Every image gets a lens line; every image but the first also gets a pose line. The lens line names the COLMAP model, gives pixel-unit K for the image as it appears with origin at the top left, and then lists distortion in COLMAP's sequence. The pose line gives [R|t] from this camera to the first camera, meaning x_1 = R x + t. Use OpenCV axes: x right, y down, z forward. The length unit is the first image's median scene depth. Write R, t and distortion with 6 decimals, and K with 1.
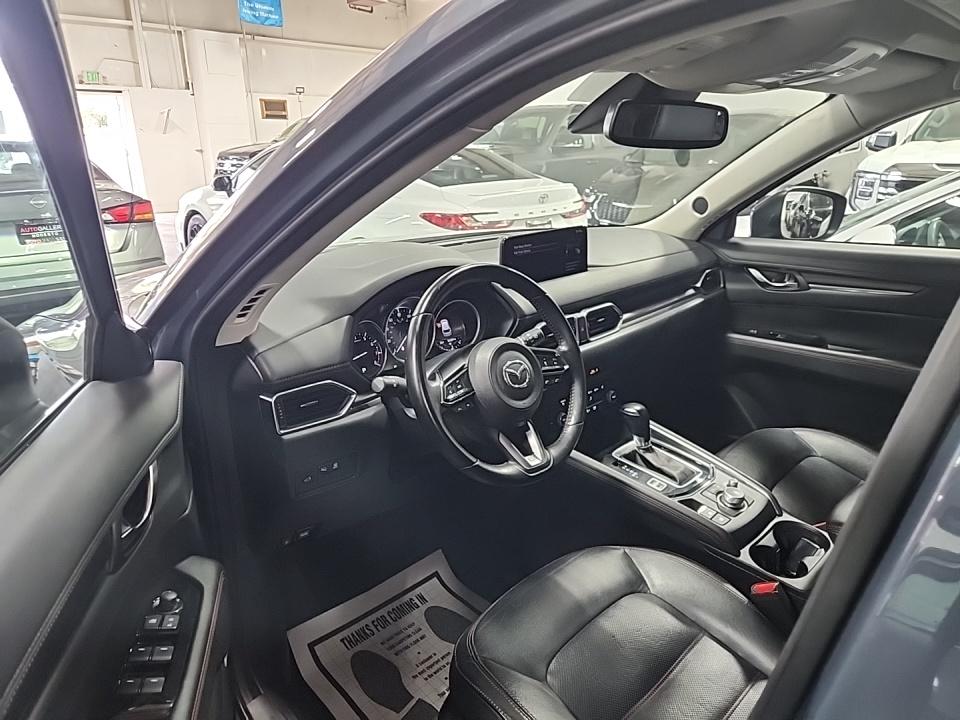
lens RADIAL K [[638.6, 0, 475.1], [0, 638.6, 340.2], [0, 0, 1]] dist [0.055870, -0.044308]
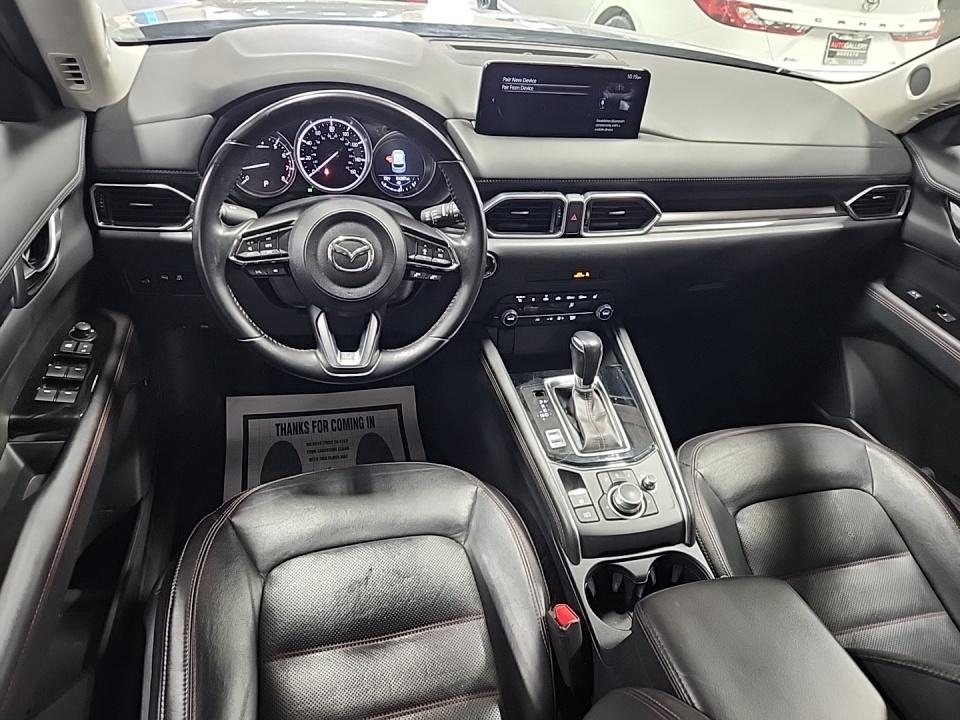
lens RADIAL K [[638.6, 0, 475.1], [0, 638.6, 340.2], [0, 0, 1]] dist [0.055870, -0.044308]
pose [[0.863102, 0.390961, -0.319693, 0.351095], [-0.264441, 0.889162, 0.373446, -0.133972], [0.430262, -0.237782, 0.870824, 0.258419]]
